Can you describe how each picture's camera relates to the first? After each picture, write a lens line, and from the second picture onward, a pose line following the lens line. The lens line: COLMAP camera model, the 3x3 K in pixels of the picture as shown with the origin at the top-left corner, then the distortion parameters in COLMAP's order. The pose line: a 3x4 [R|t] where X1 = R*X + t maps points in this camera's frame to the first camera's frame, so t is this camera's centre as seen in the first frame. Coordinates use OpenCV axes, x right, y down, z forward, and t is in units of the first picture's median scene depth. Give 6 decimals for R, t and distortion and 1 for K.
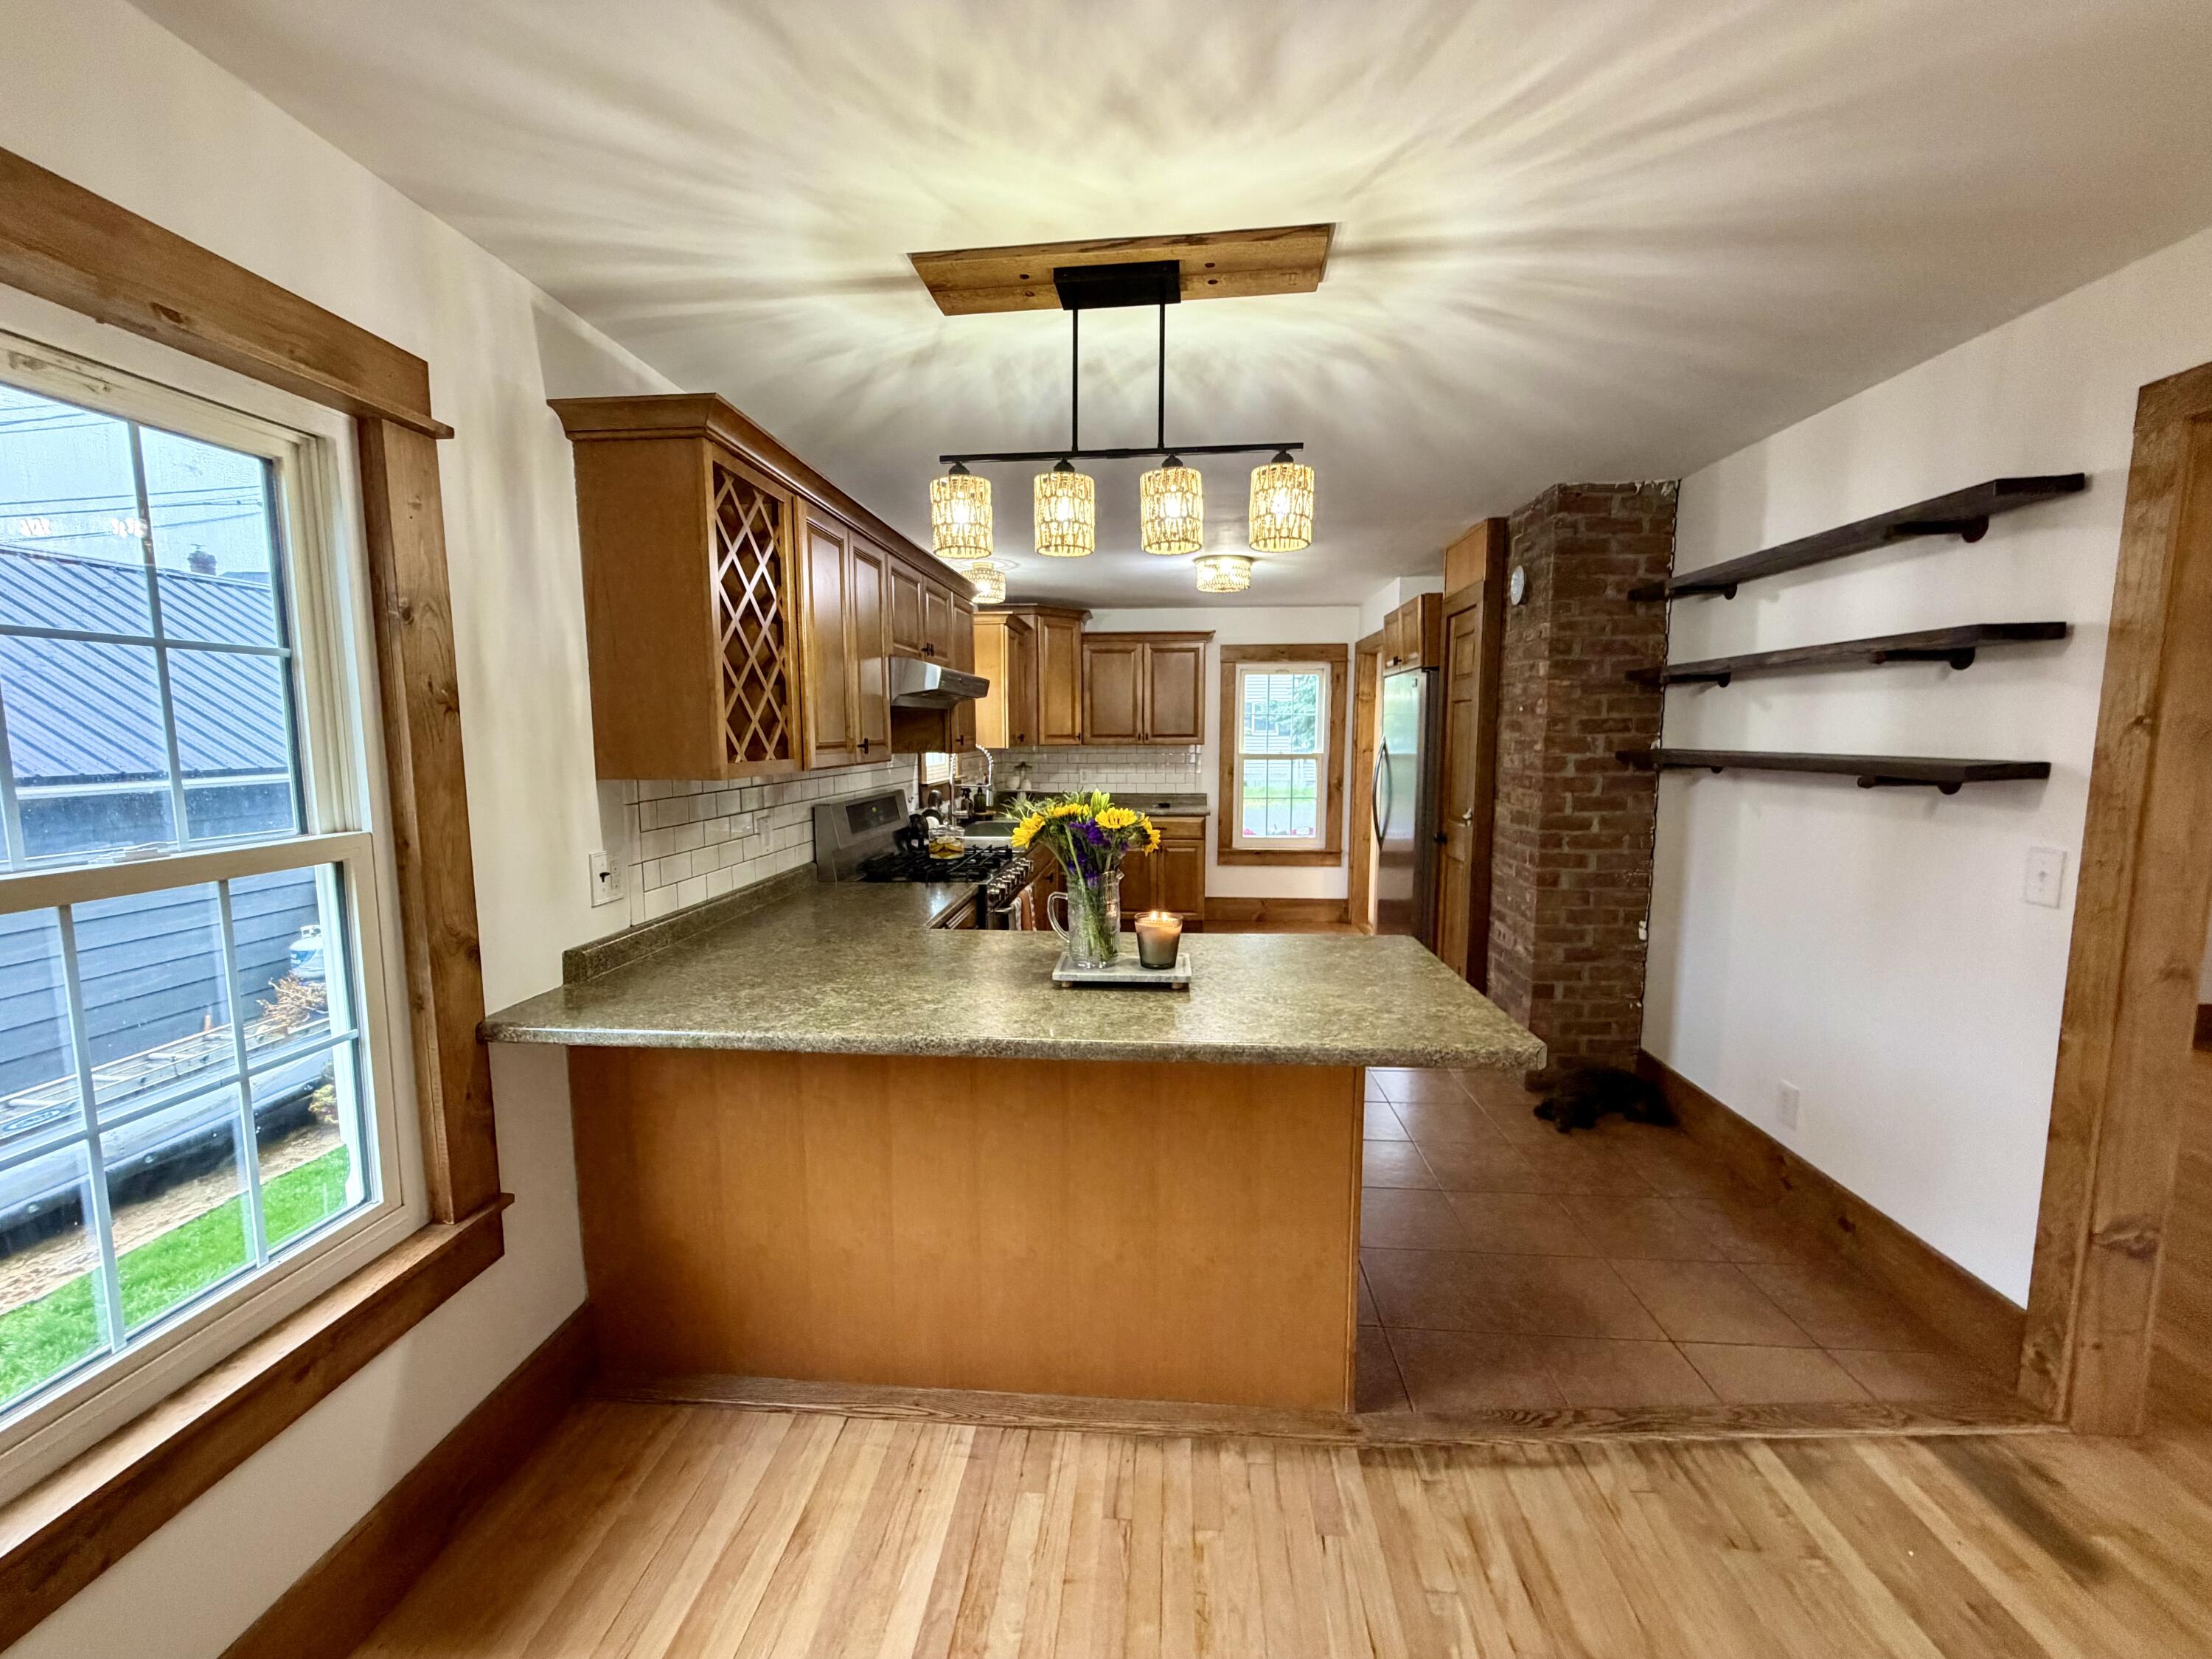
lens RADIAL K [[883.3, 0, 1097.9], [0, 883.3, 832.3], [0, 0, 1]] dist [-0.002944, 0.000584]
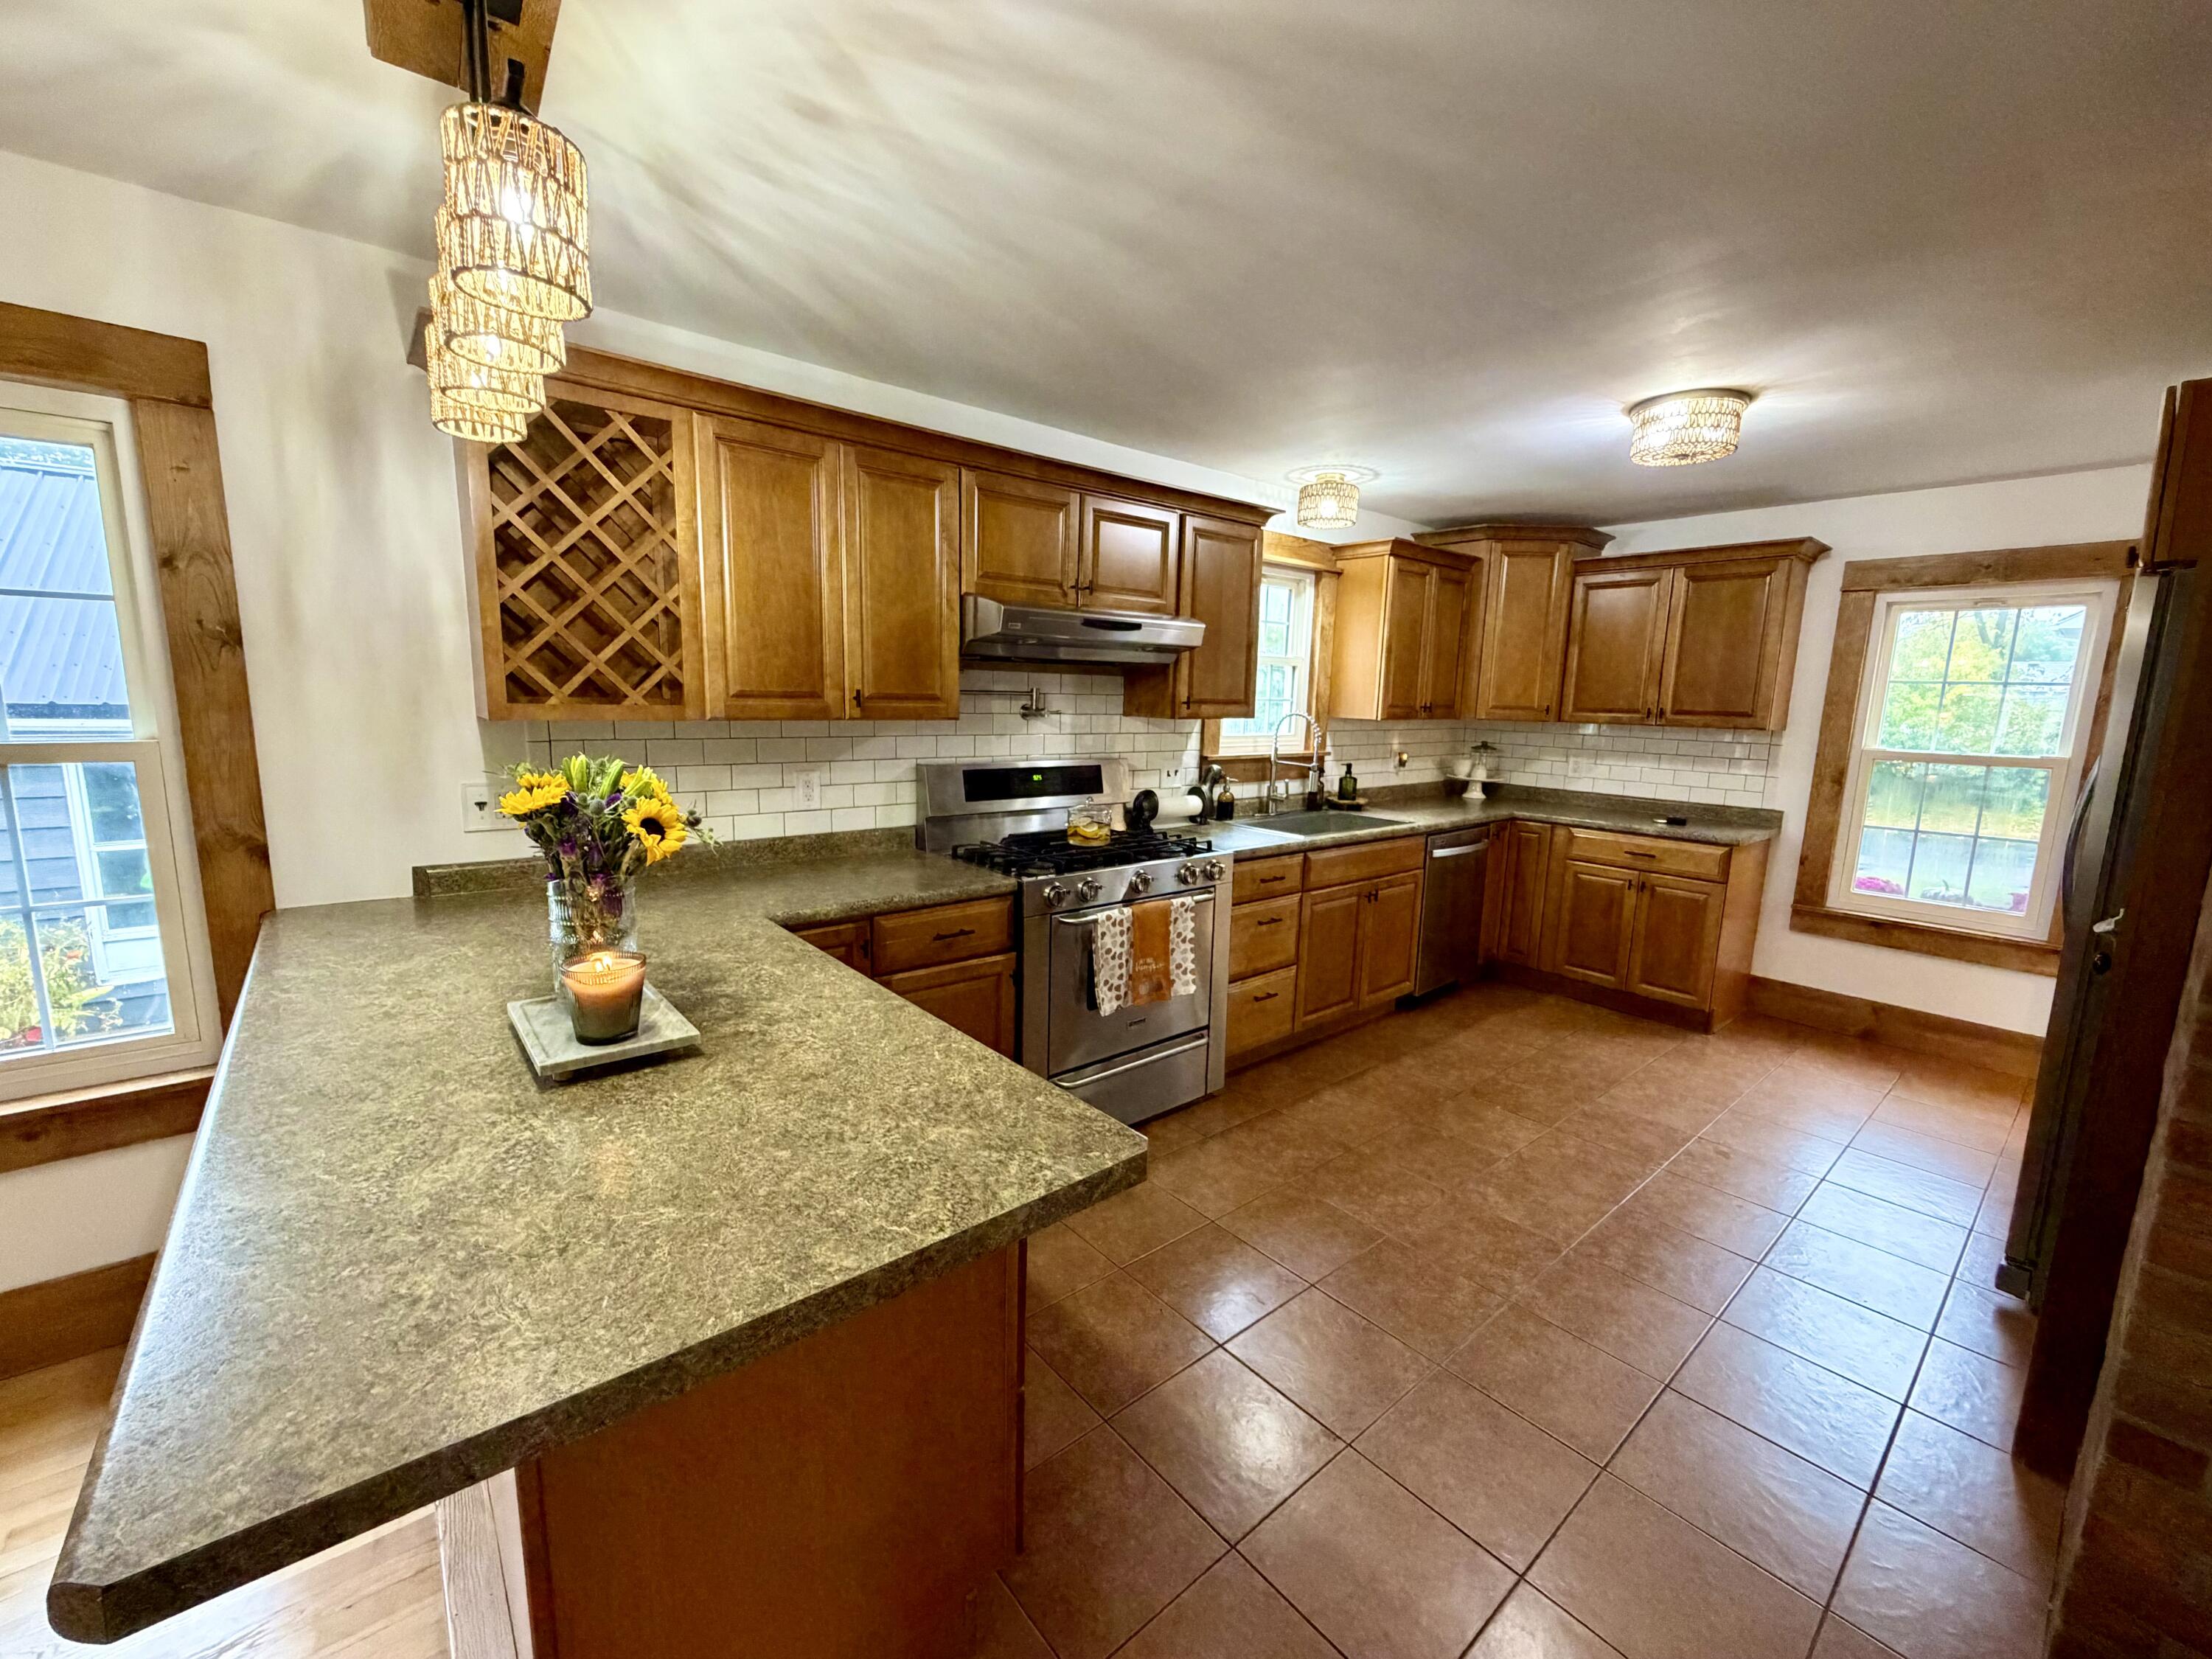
lens RADIAL K [[883.3, 0, 1100.8], [0, 883.3, 832.2], [0, 0, 1]] dist [-0.002944, 0.000584]
pose [[0.701798, 0.131593, -0.700116, 0.305367], [-0.108624, 0.991066, 0.077395, -0.034893], [0.704046, 0.021734, 0.709822, 0.321162]]
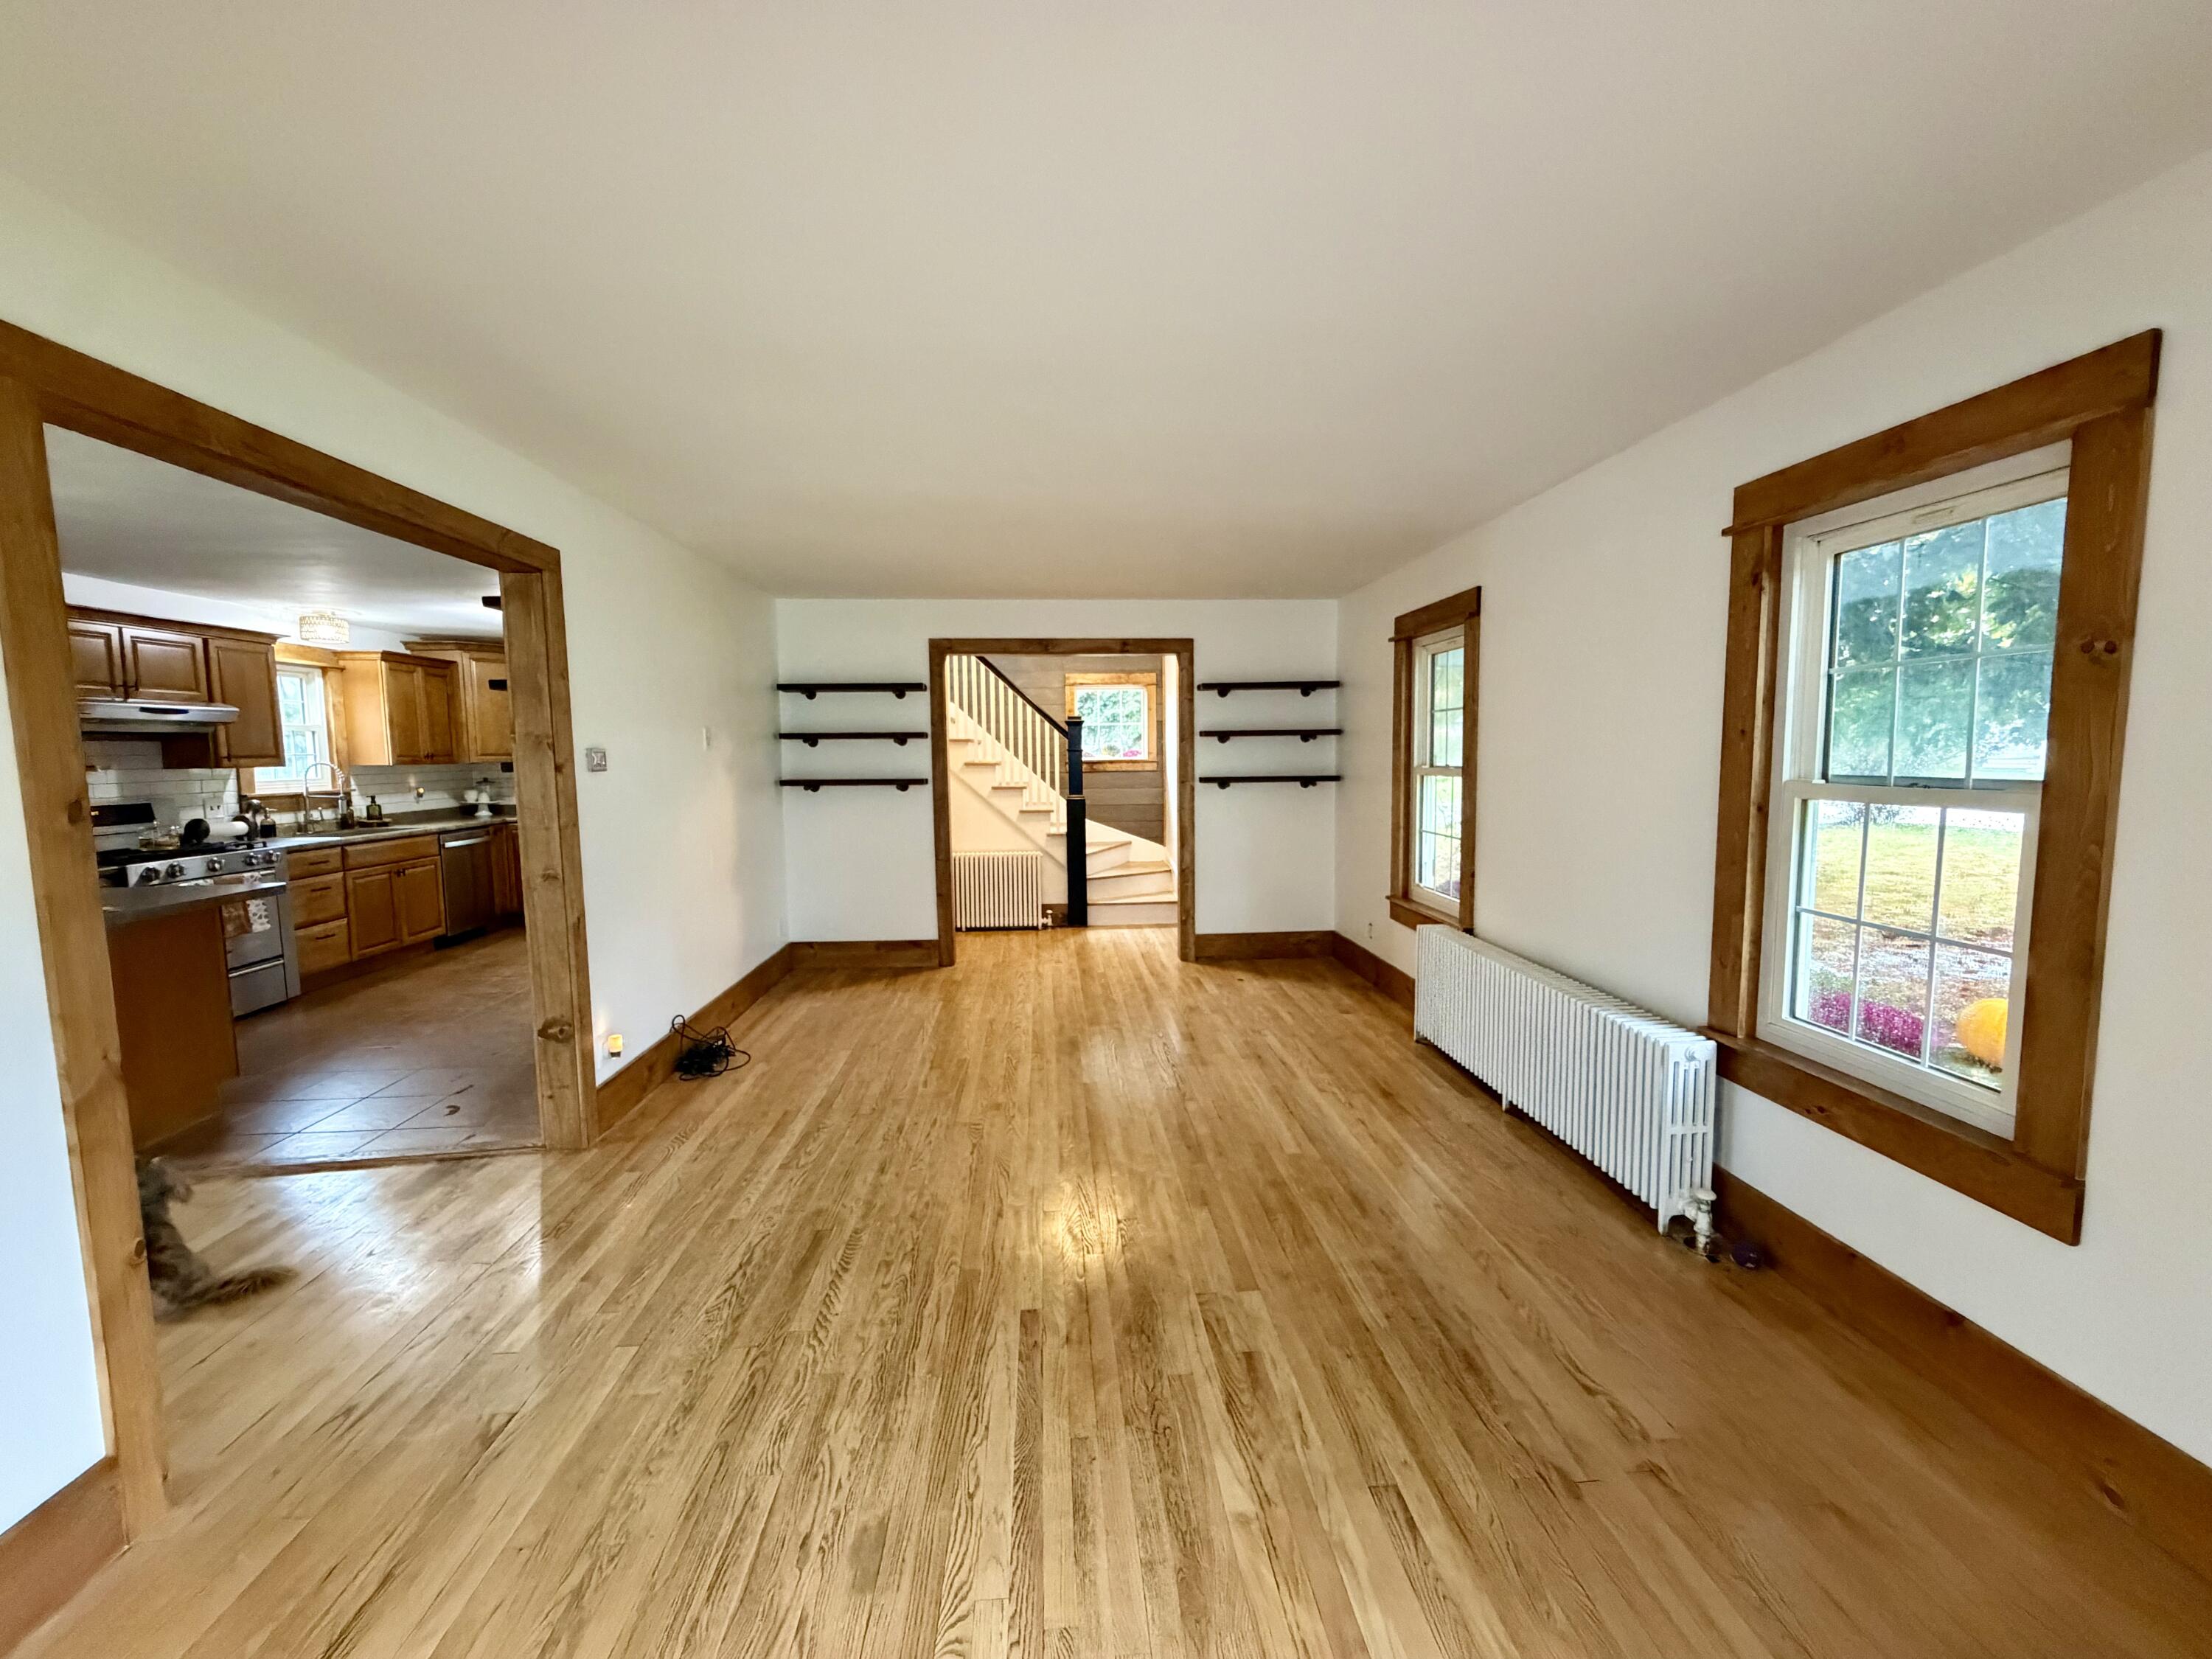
lens RADIAL K [[883.3, 0, 1103.4], [0, 883.3, 830.1], [0, 0, 1]] dist [-0.002944, 0.000584]
pose [[0.988626, -0.021920, 0.148787, 0.727013], [0.025835, 0.999368, -0.024427, 0.048901], [-0.148157, 0.027993, 0.988568, -0.328236]]
